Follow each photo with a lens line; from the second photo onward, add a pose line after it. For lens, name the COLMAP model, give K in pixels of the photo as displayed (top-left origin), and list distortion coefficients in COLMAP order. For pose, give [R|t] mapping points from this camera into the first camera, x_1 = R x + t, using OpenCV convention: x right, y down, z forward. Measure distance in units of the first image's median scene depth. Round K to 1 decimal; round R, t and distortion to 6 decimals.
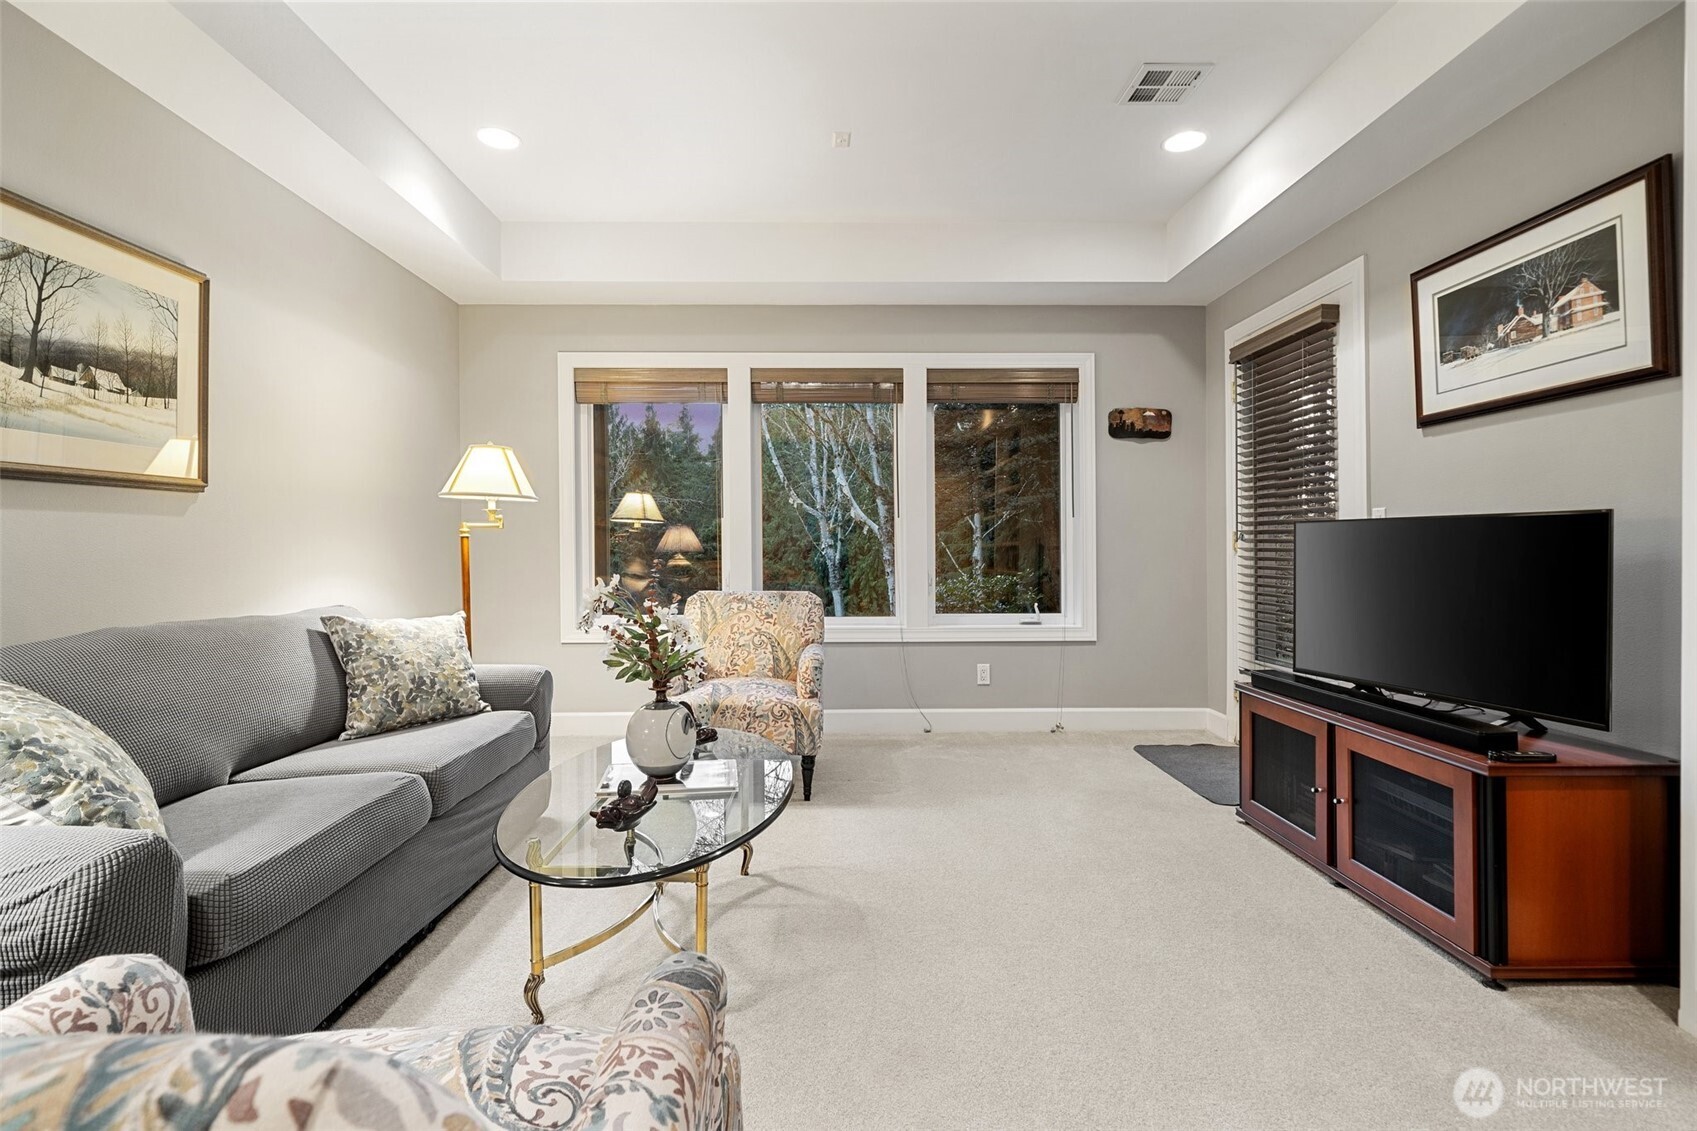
lens RADIAL K [[780.3, 0, 844.6], [0, 780.3, 553.3], [0, 0, 1]] dist [0.004330, 0.000394]
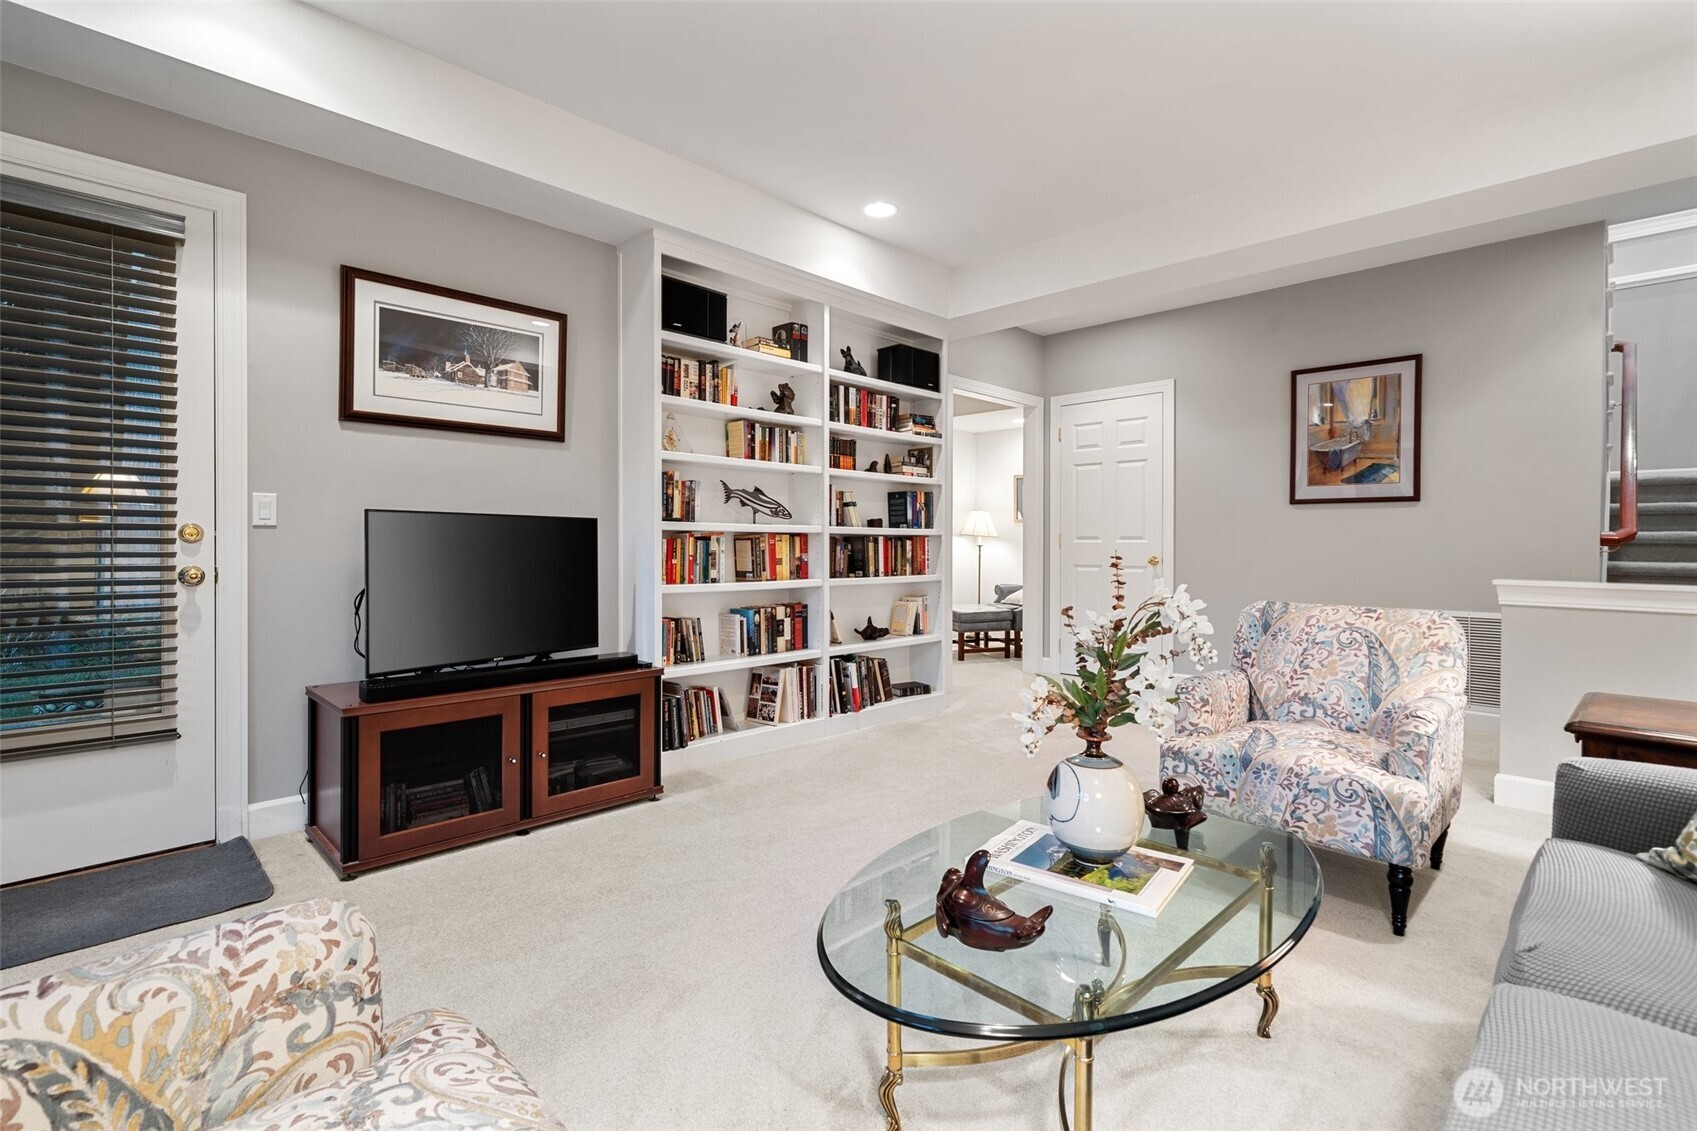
lens RADIAL K [[780.3, 0, 848.8], [0, 780.3, 550.7], [0, 0, 1]] dist [0.004330, 0.000394]
pose [[-0.683955, -0.011289, 0.729437, -0.513215], [-0.001246, 0.999897, 0.014307, -0.009018], [-0.729523, 0.008877, -0.683899, 1.390703]]
